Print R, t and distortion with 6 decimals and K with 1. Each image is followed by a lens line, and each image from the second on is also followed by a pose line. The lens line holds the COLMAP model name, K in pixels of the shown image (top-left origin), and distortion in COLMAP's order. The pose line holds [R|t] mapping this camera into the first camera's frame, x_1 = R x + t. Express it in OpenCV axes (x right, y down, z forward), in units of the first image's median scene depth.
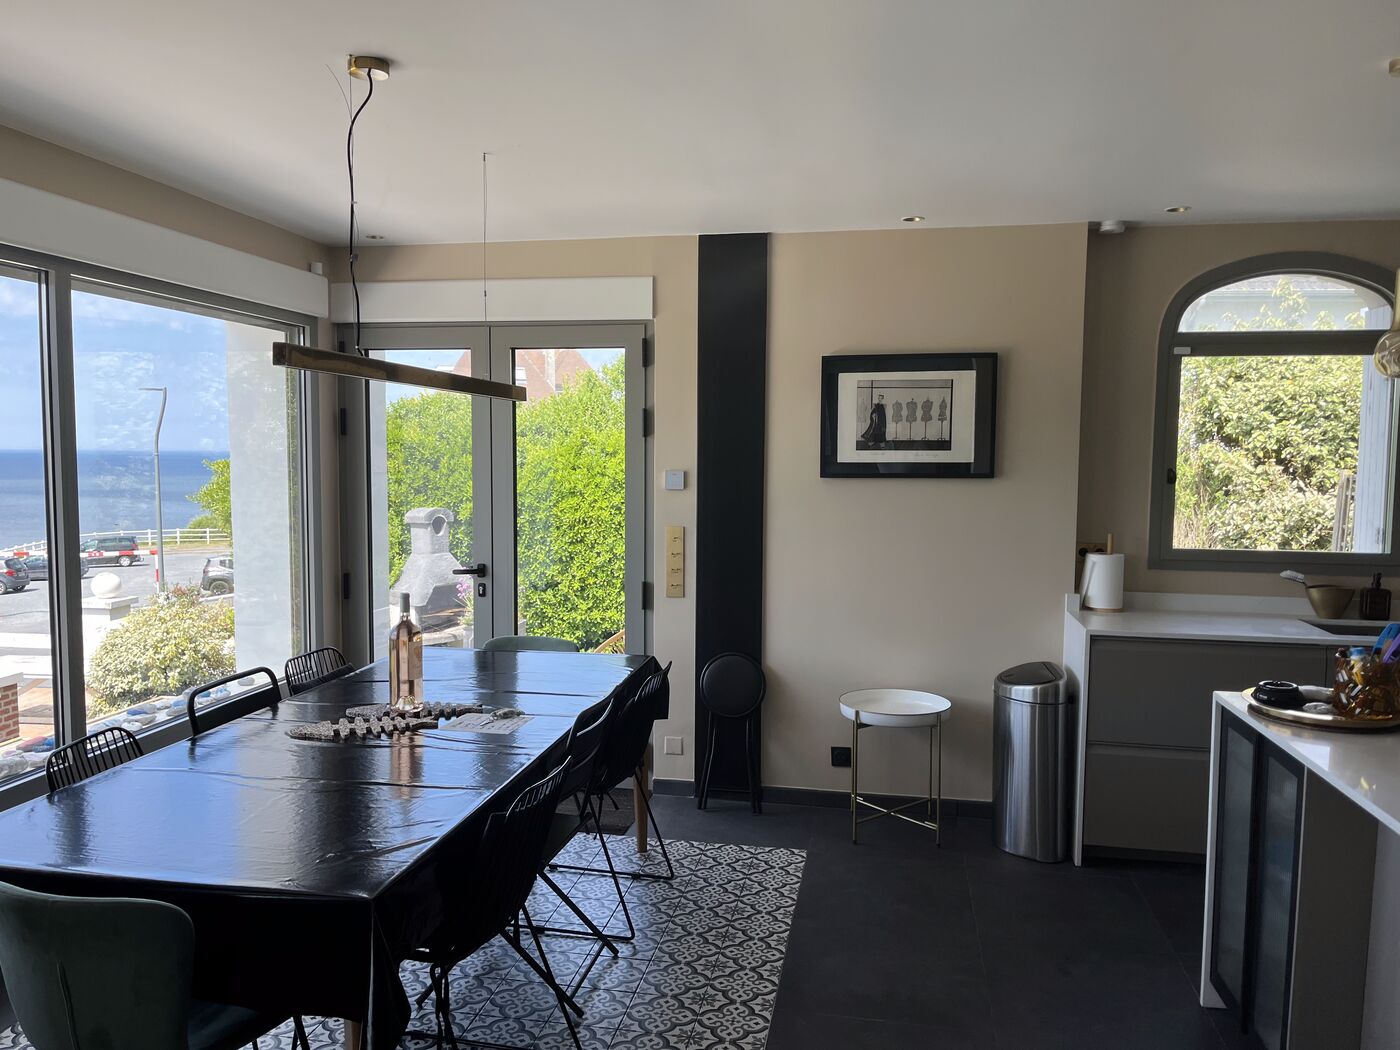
lens RADIAL K [[1060.3, 0, 700.2], [0, 1060.3, 533.7], [0, 0, 1]] dist [0.010370, -0.007507]
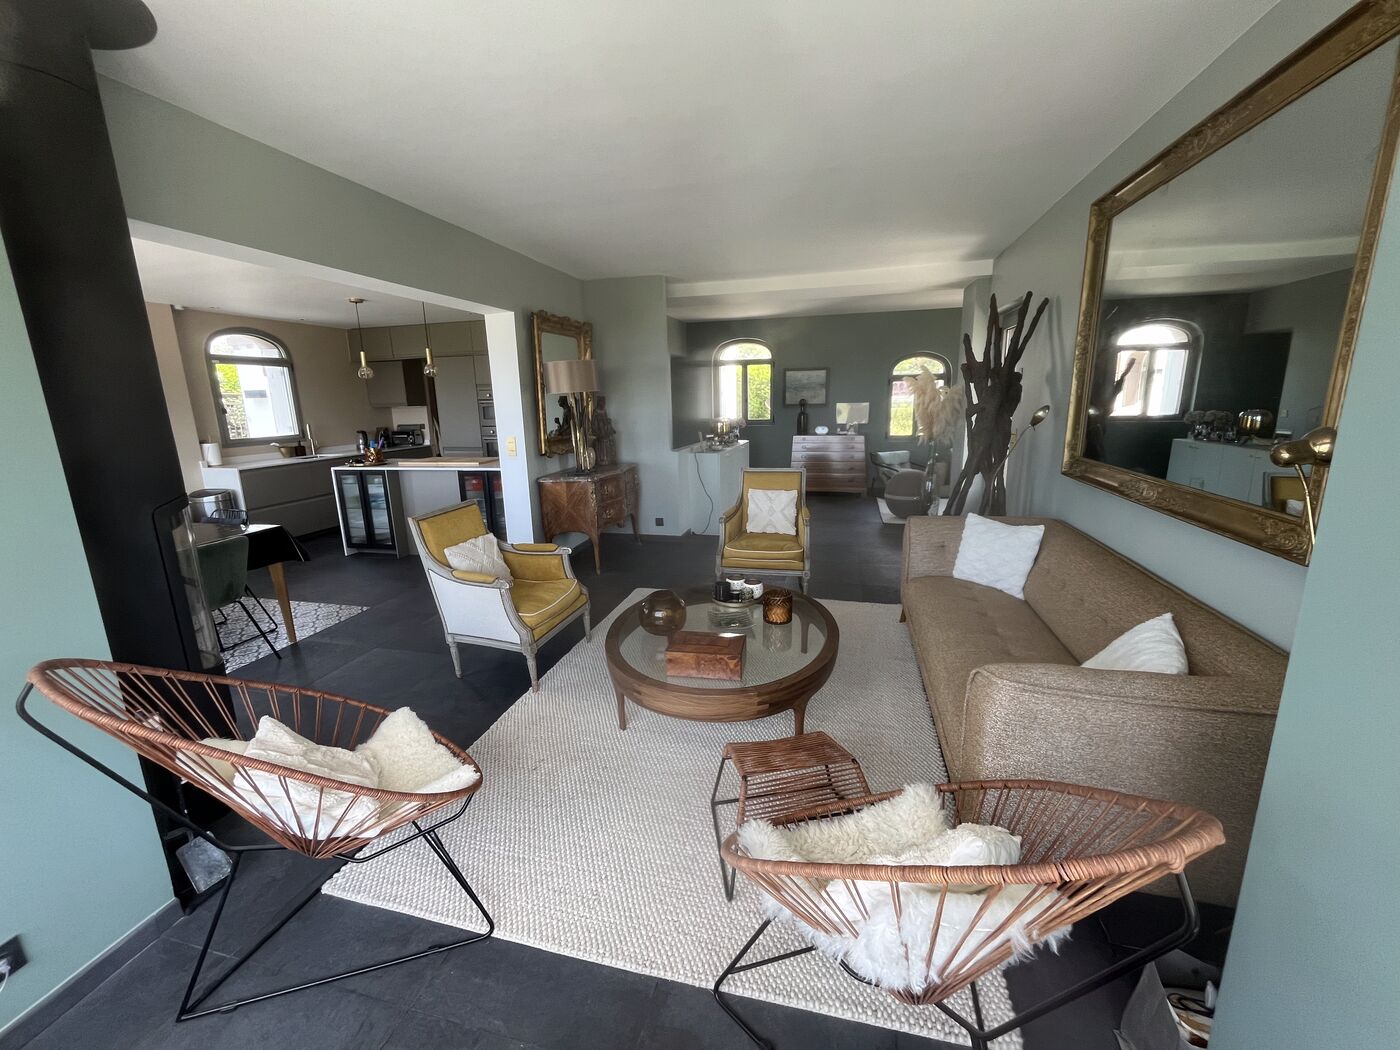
lens RADIAL K [[565.5, 0, 704.8], [0, 565.5, 526.8], [0, 0, 1]] dist [-0.000057, -0.000082]
pose [[0.046728, -0.230975, 0.971837, -0.922982], [0.089708, 0.969939, 0.226211, 0.013782], [-0.994871, 0.076611, 0.066043, -0.245112]]
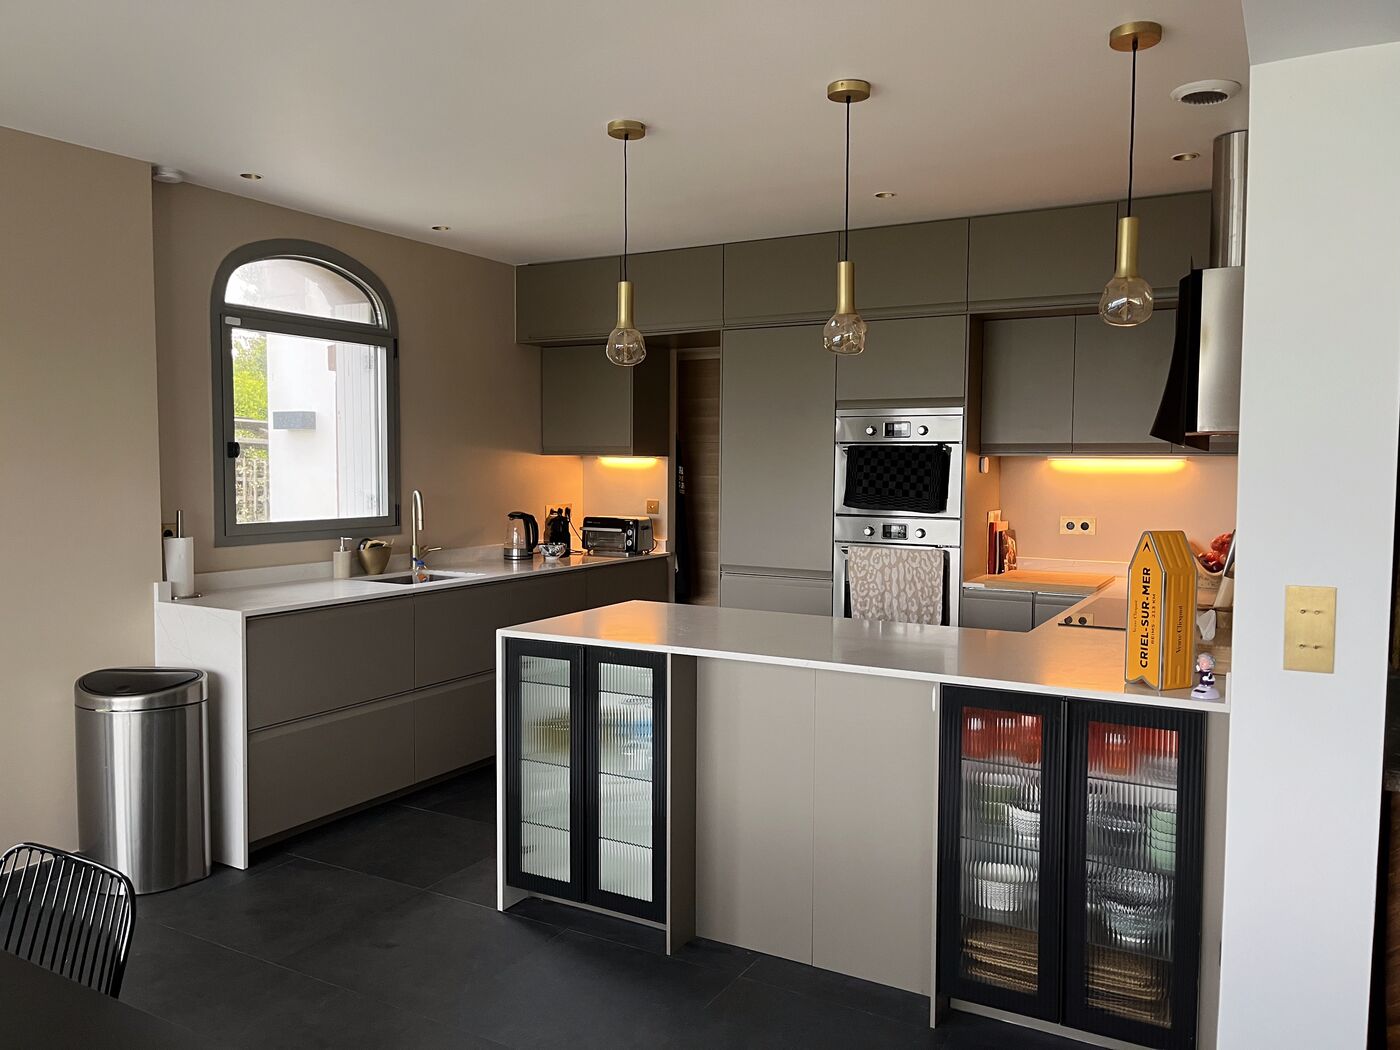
lens RADIAL K [[1060.3, 0, 703.1], [0, 1060.3, 521.0], [0, 0, 1]] dist [0.010370, -0.007507]
pose [[0.308327, -0.056758, 0.949586, -0.353039], [0.067274, 0.997020, 0.037750, 0.002915], [-0.948899, 0.052243, 0.311227, 0.295478]]
